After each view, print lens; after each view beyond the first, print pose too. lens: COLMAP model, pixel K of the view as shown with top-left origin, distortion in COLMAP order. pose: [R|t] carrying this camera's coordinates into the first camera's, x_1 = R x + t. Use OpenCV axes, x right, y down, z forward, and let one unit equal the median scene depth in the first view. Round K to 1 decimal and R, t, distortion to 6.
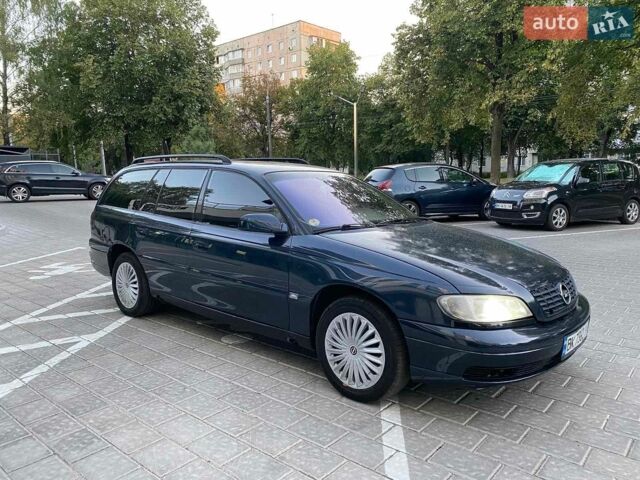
lens RADIAL K [[489.2, 0, 320.2], [0, 489.2, 240.1], [0, 0, 1]] dist [0.025447, -0.019759]
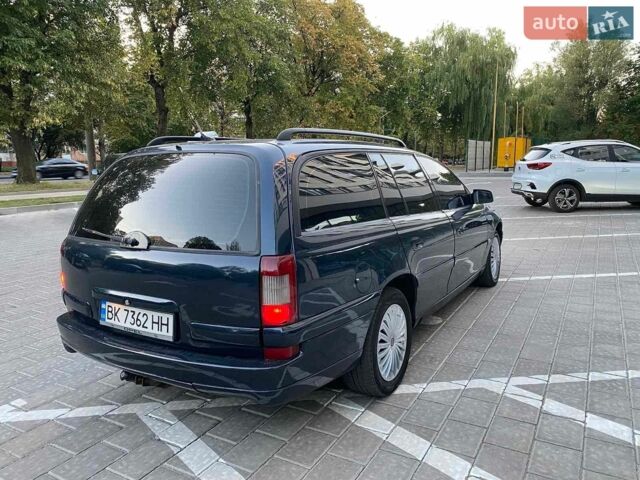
lens RADIAL K [[489.2, 0, 328.5], [0, 489.2, 242.8], [0, 0, 1]] dist [0.025447, -0.019759]
pose [[-0.203352, -0.150836, 0.967417, -0.591213], [0.145128, 0.972504, 0.182135, -0.093748], [-0.968290, 0.177437, -0.175871, 0.726245]]
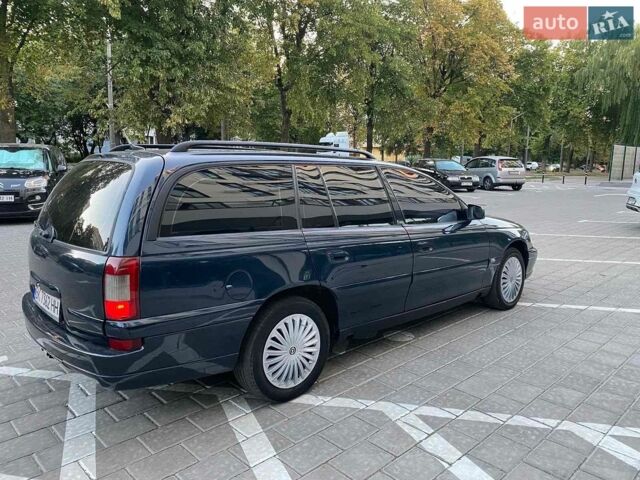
lens RADIAL K [[489.2, 0, 326.5], [0, 489.2, 238.5], [0, 0, 1]] dist [0.025447, -0.019759]
pose [[0.081625, -0.147973, 0.985617, -0.611691], [0.114199, 0.983793, 0.138241, -0.080480], [-0.990099, 0.101272, 0.097200, 0.551873]]
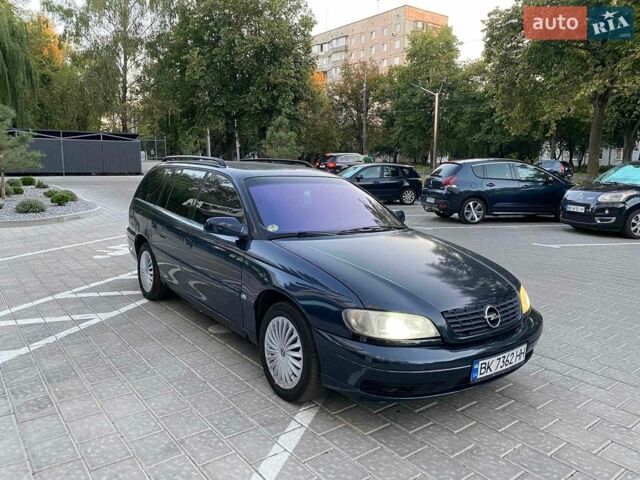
lens RADIAL K [[489.2, 0, 320.7], [0, 489.2, 240.2], [0, 0, 1]] dist [0.025447, -0.019759]
pose [[0.978550, 0.056031, -0.198241, 0.132765], [-0.050788, 0.998215, 0.031438, -0.021440], [0.199649, -0.020696, 0.979649, -0.009134]]
